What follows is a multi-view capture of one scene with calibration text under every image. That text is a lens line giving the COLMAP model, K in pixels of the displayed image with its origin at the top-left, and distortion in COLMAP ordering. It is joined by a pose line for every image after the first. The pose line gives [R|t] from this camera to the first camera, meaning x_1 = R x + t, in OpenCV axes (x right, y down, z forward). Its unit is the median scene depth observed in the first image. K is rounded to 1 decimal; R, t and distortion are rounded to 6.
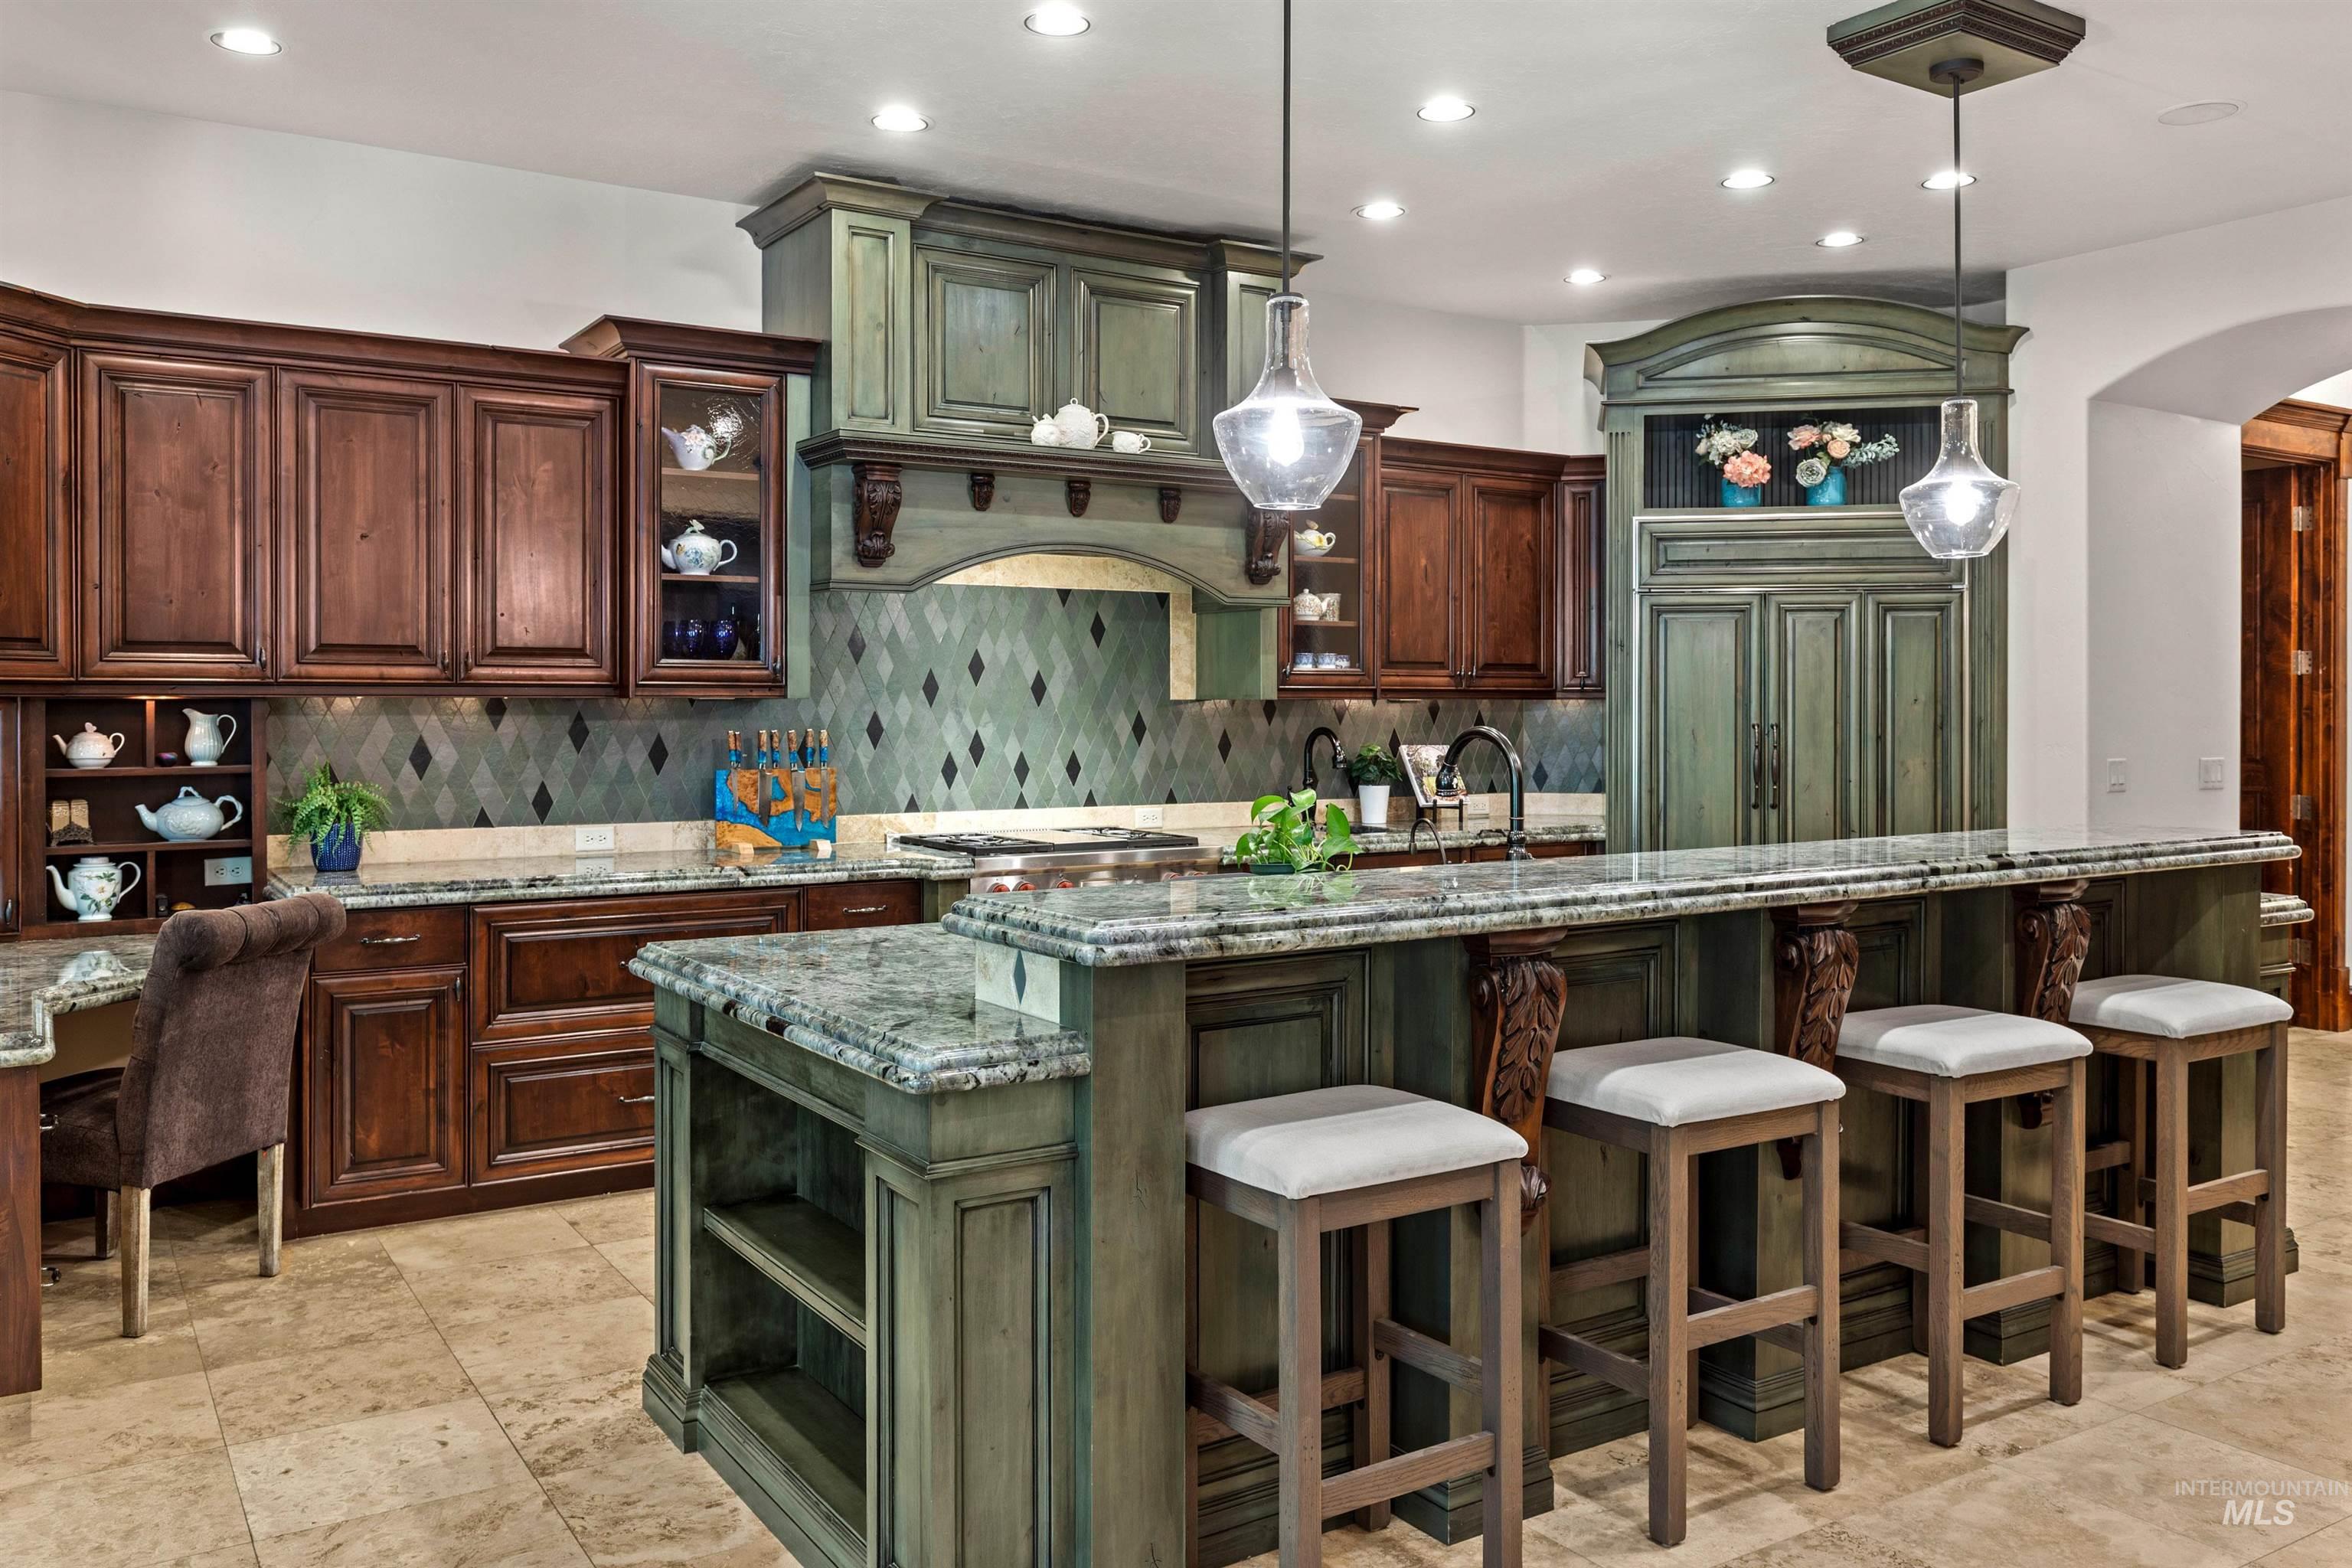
lens RADIAL K [[1798.5, 0, 1194.0], [0, 1798.5, 709.5], [0, 0, 1]] dist [-0.004026, 0.004082]
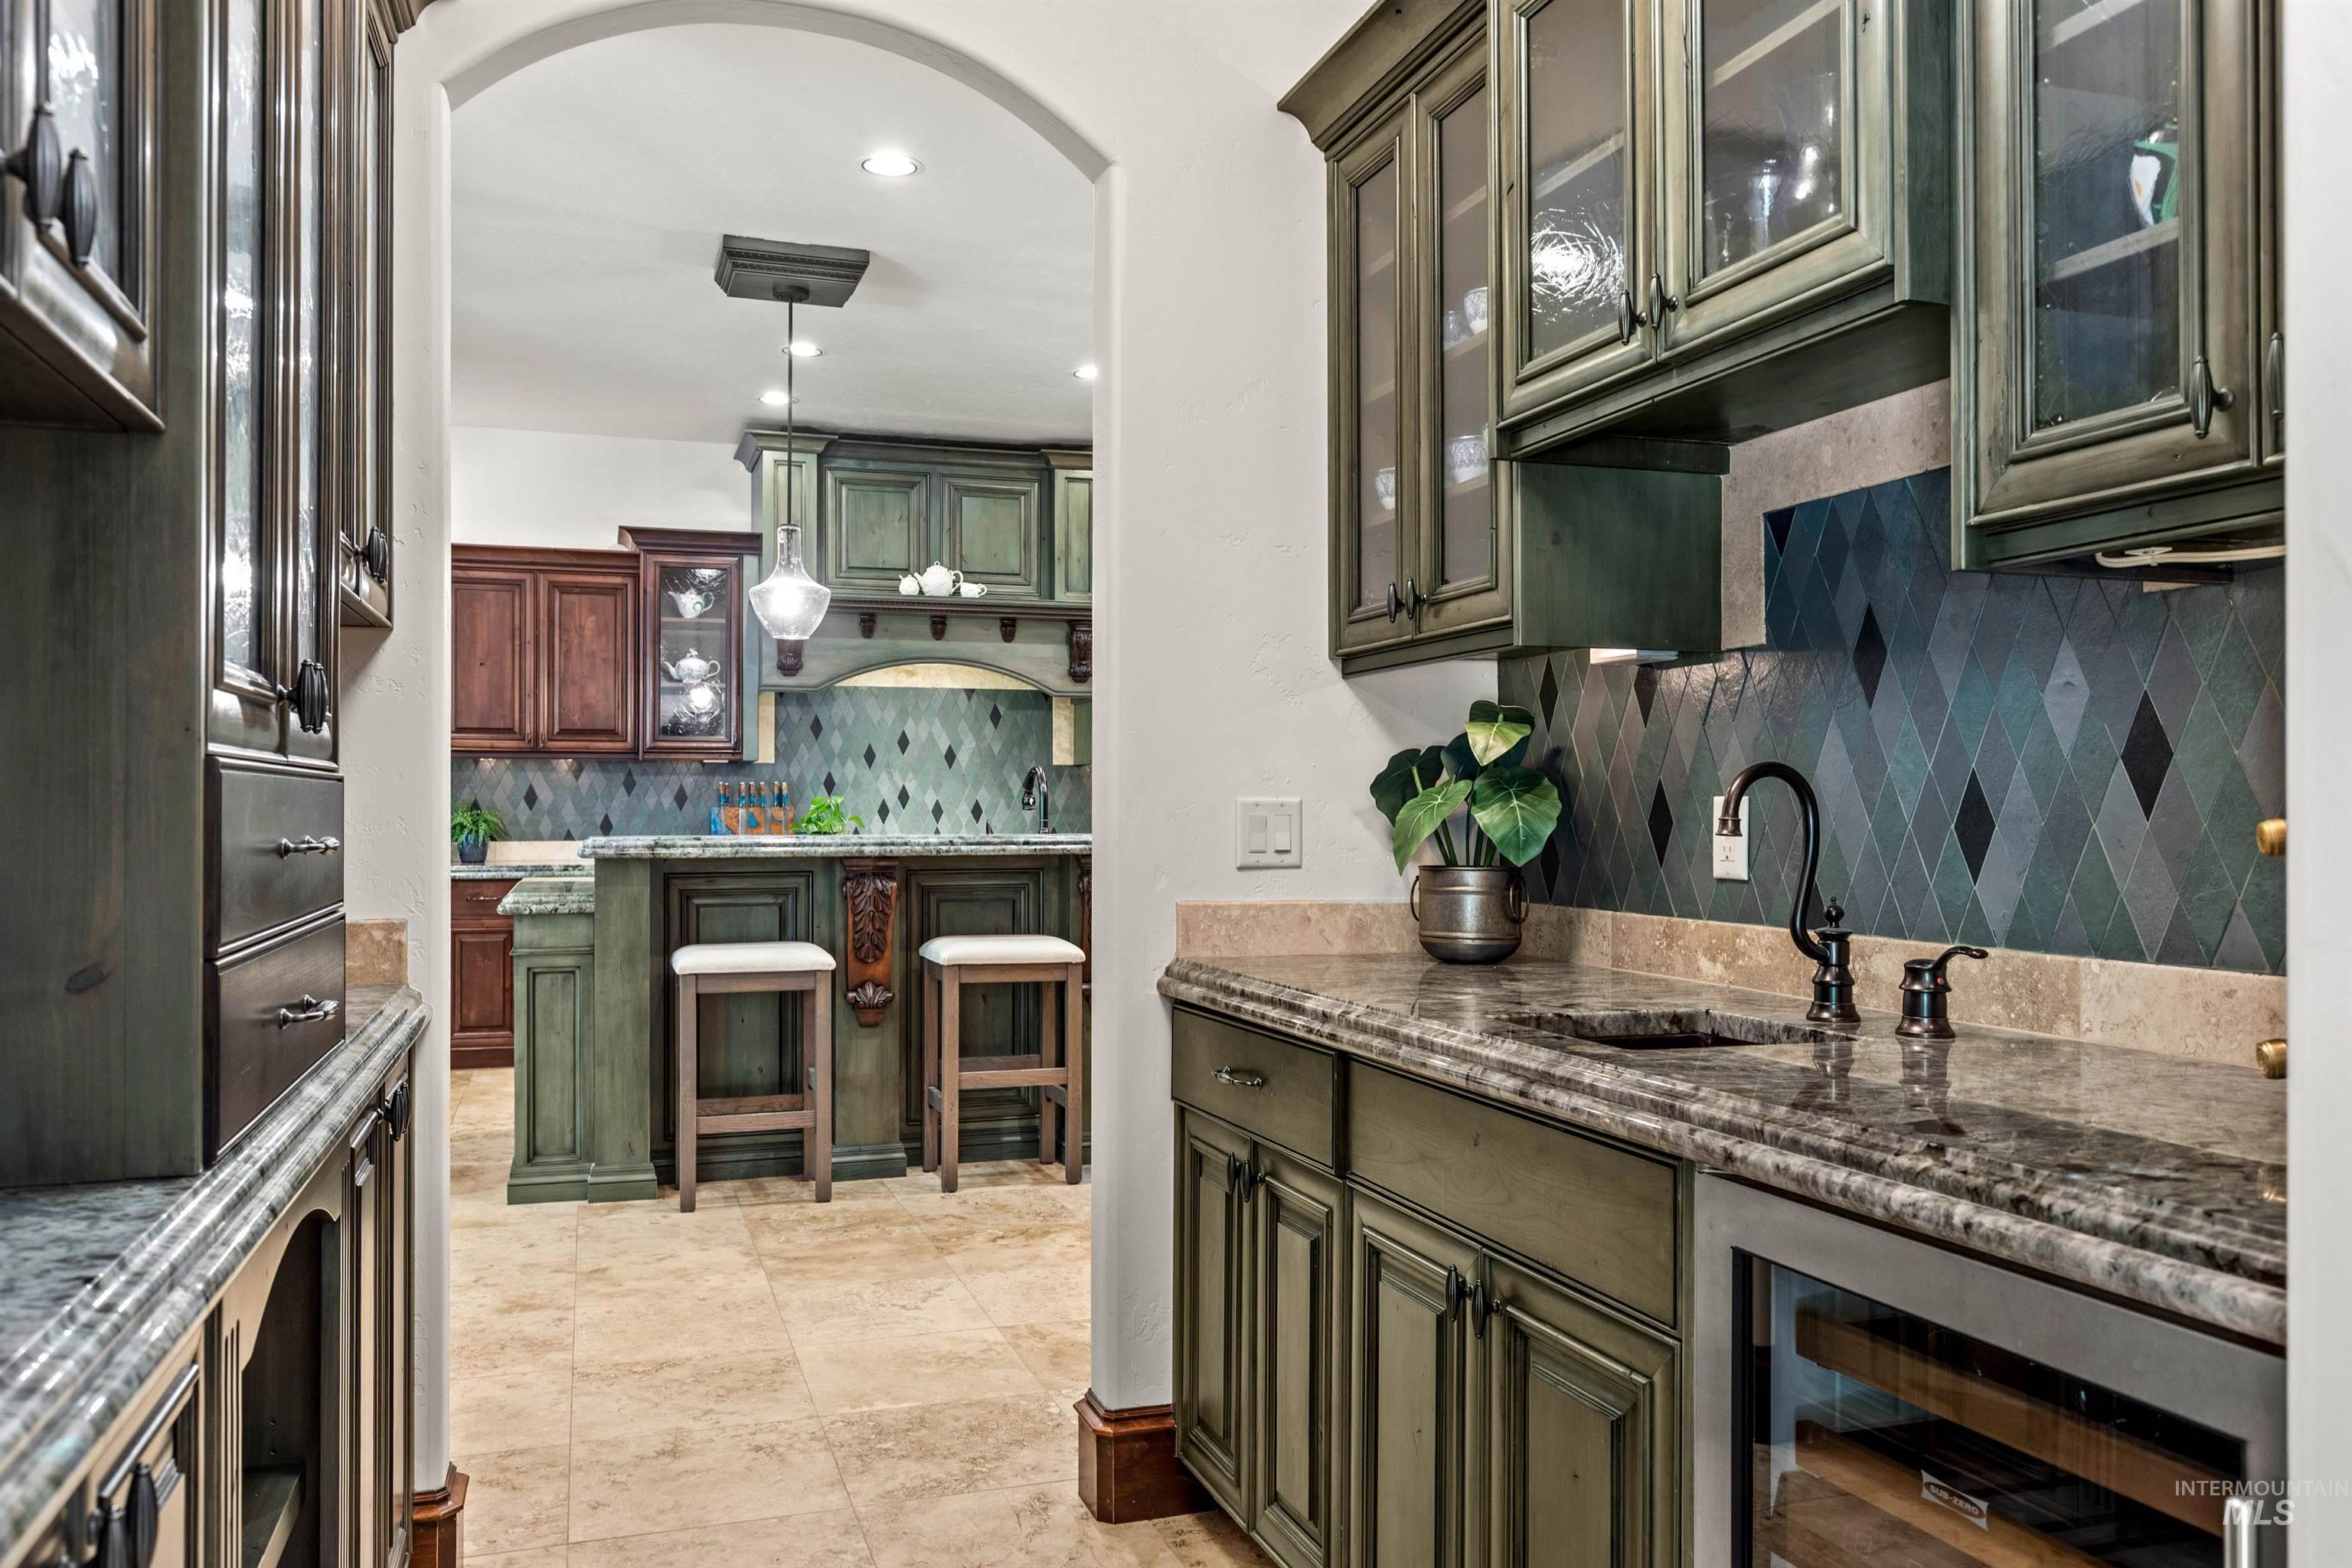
lens RADIAL K [[1697.2, 0, 1173.9], [0, 1697.2, 802.9], [0, 0, 1]] dist [0.005121, 0.000716]
pose [[0.970202, -0.003221, -0.242277, 0.498954], [0.001892, 0.999982, -0.005715, 0.040090], [0.242291, 0.005086, 0.970190, -0.353353]]
